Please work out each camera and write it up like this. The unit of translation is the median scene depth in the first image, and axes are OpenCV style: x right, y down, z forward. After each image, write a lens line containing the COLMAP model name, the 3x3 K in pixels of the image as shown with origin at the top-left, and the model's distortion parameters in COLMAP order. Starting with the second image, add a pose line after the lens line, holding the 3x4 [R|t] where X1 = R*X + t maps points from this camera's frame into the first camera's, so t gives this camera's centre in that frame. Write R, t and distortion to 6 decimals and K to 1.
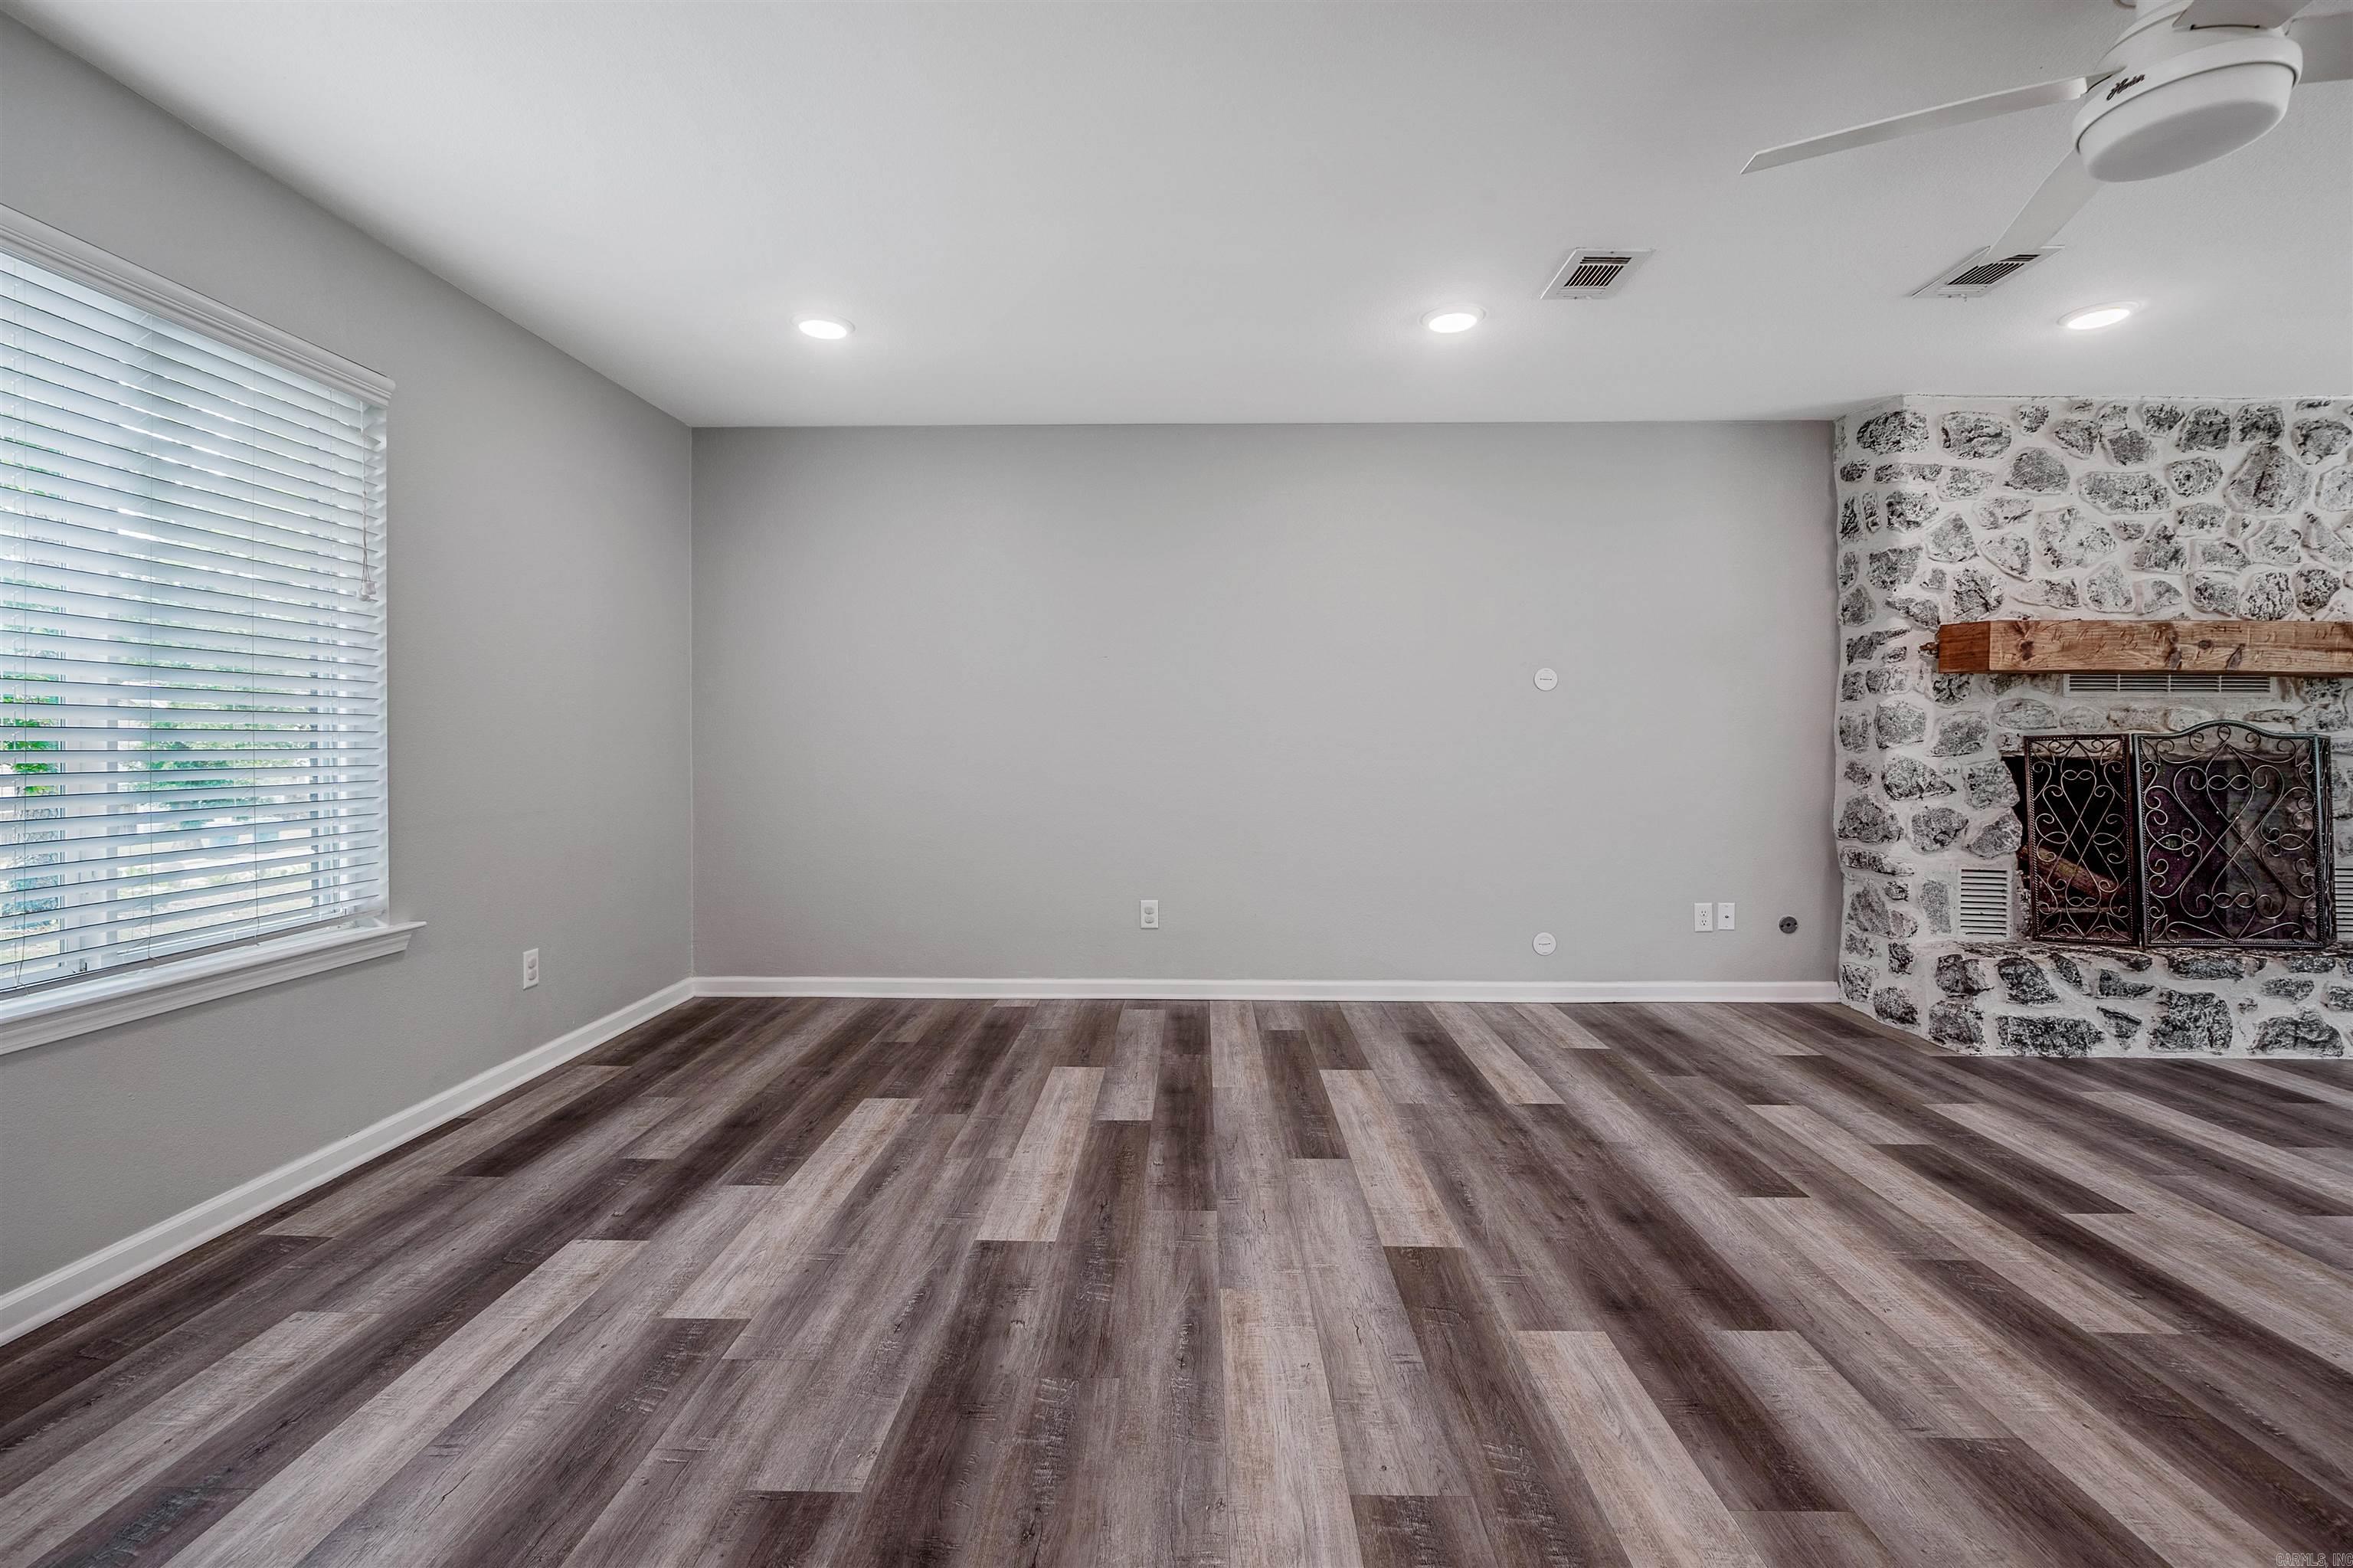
lens RADIAL K [[1044.8, 0, 1169.6], [0, 1044.8, 742.8], [0, 0, 1]] dist [-0.005278, 0.000412]
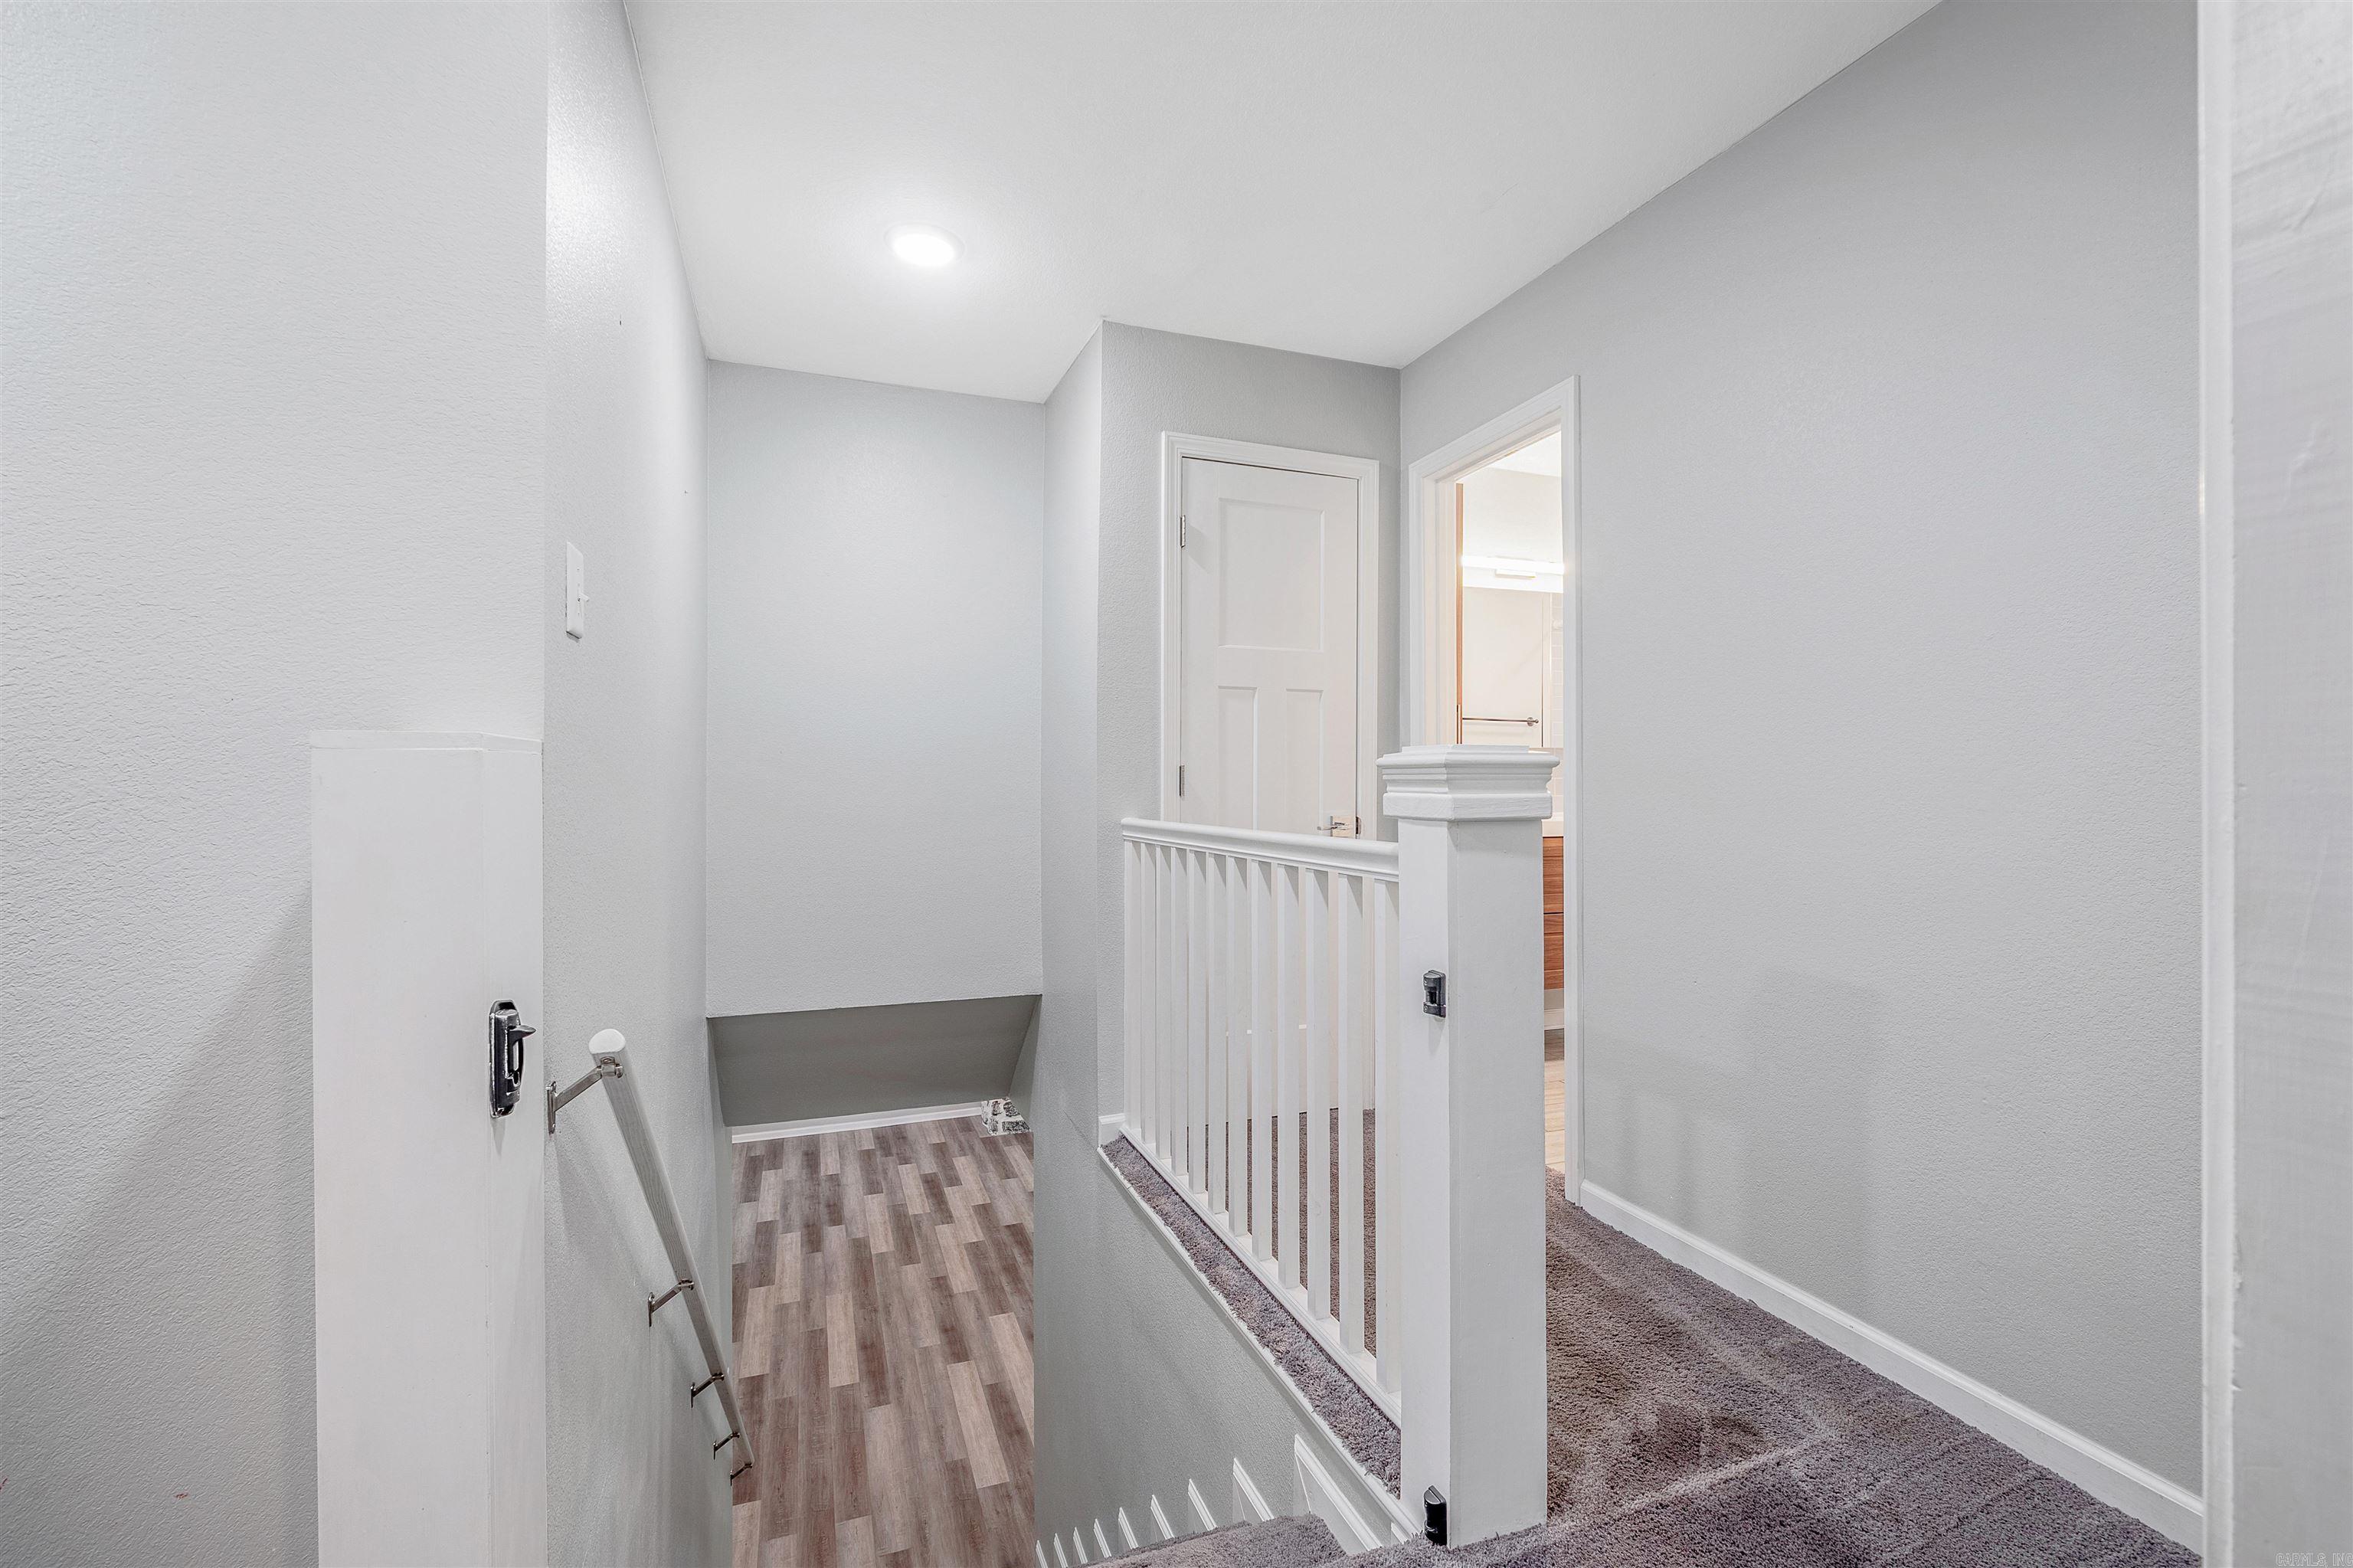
lens RADIAL K [[1006.6, 0, 1171.9], [0, 1006.6, 781.9], [0, 0, 1]] dist [-0.000369, -0.000053]
pose [[0.929186, -0.001193, 0.369609, 0.145258], [0.003039, 0.999986, -0.004413, -0.656853], [-0.369599, 0.005224, 0.929177, -1.767330]]
